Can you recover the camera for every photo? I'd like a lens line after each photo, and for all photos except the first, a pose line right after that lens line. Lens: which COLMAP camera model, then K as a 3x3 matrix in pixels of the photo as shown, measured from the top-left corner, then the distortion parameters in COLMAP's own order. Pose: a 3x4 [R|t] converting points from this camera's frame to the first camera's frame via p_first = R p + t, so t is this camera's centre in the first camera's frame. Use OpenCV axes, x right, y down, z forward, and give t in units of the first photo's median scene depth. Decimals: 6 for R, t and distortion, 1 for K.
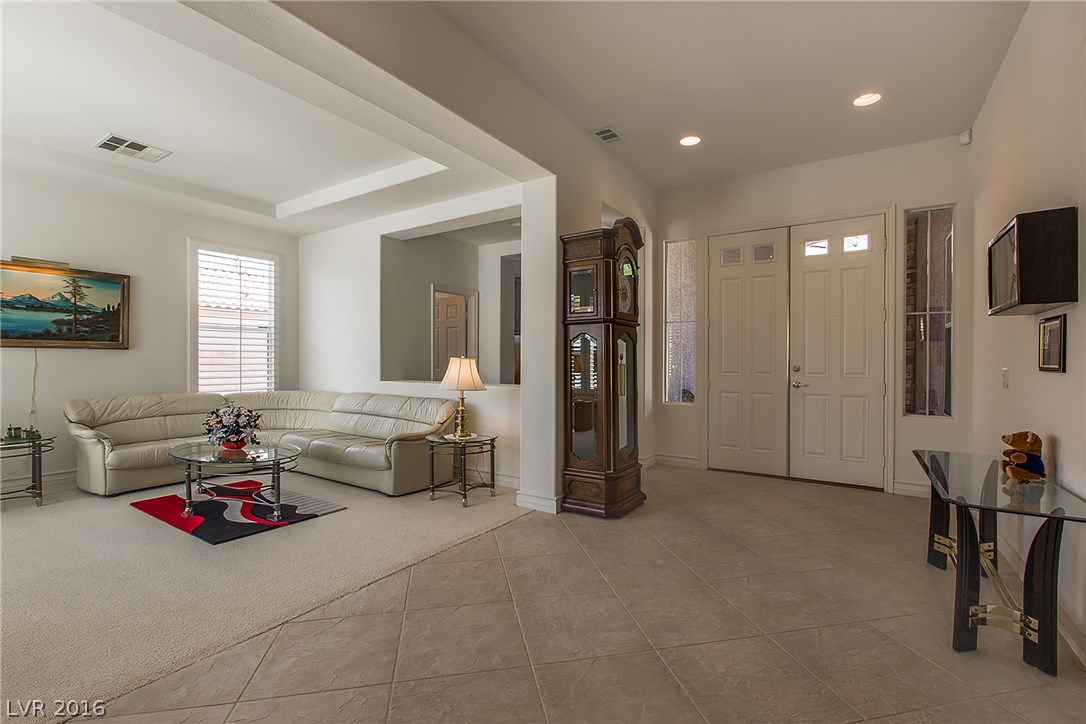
lens RADIAL K [[456.3, 0, 545.8], [0, 456.3, 363.3], [0, 0, 1]] dist [-0.002909, 0.000154]
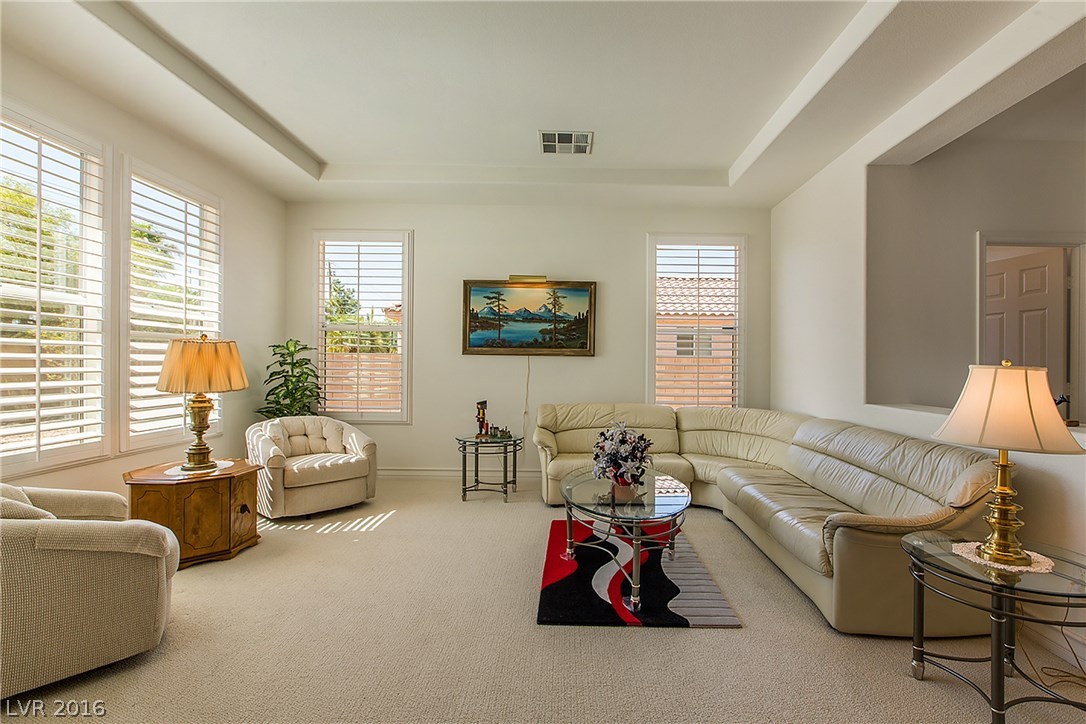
lens RADIAL K [[512.8, 0, 569.0], [0, 512.8, 365.5], [0, 0, 1]] dist [-0.010725, 0.001681]
pose [[0.557026, 0.003394, -0.830488, -0.019320], [-0.014479, 0.999879, -0.005625, -0.003446], [0.830369, 0.015158, 0.557008, 0.363848]]
